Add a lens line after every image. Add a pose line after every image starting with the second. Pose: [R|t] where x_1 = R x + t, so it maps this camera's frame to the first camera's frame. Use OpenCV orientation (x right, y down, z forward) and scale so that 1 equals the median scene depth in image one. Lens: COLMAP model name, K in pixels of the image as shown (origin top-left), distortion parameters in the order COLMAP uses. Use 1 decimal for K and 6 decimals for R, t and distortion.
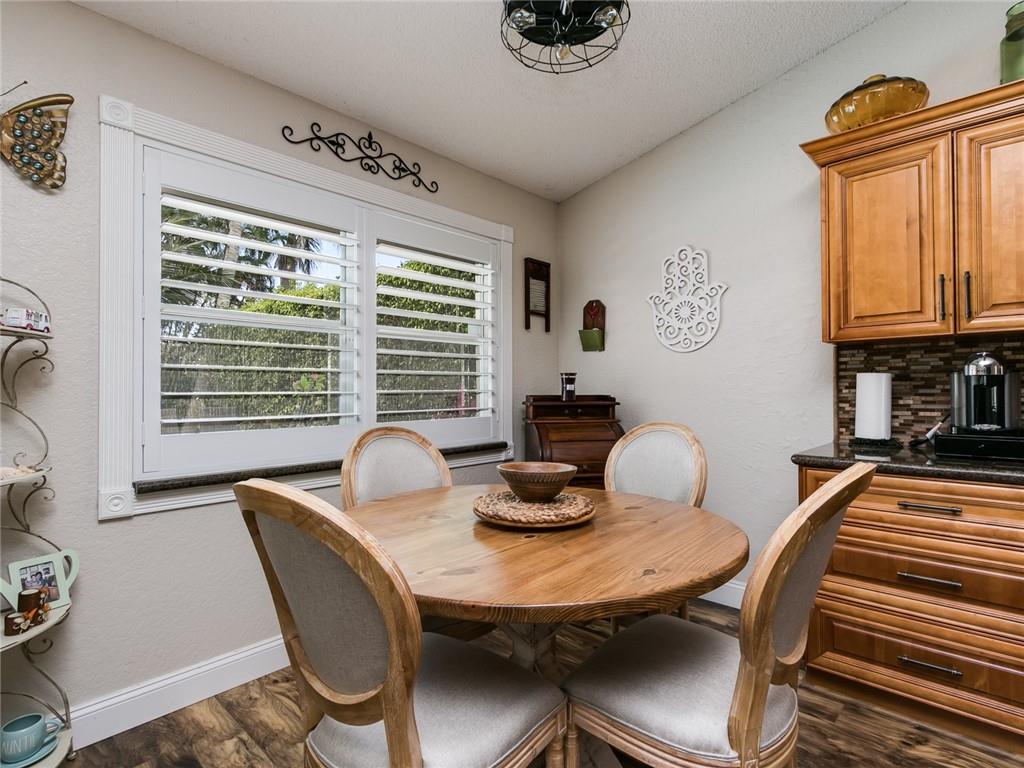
lens RADIAL K [[524.0, 0, 526.6], [0, 524.0, 385.6], [0, 0, 1]] dist [-0.000807, -0.000188]
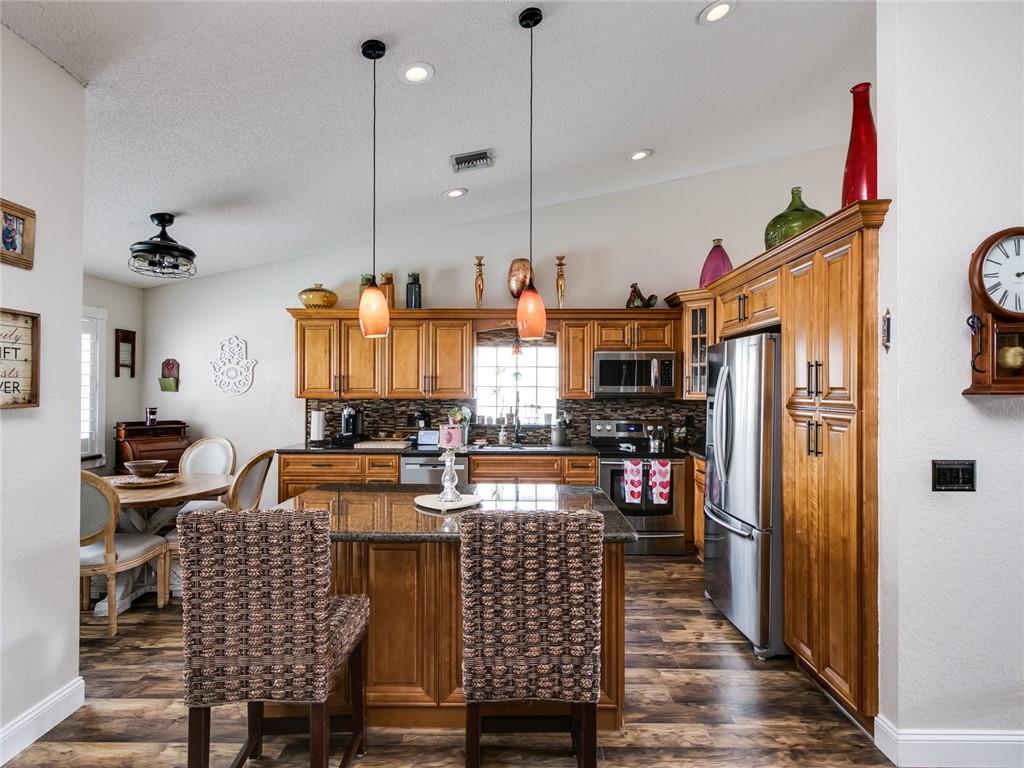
lens RADIAL K [[542.5, 0, 518.2], [0, 542.5, 388.5], [0, 0, 1]] dist [0.002536, 0.001250]
pose [[0.750002, 0.011468, 0.661336, -0.176609], [-0.011753, 0.999923, -0.004011, -0.089342], [-0.661331, -0.004764, 0.750079, -0.968258]]
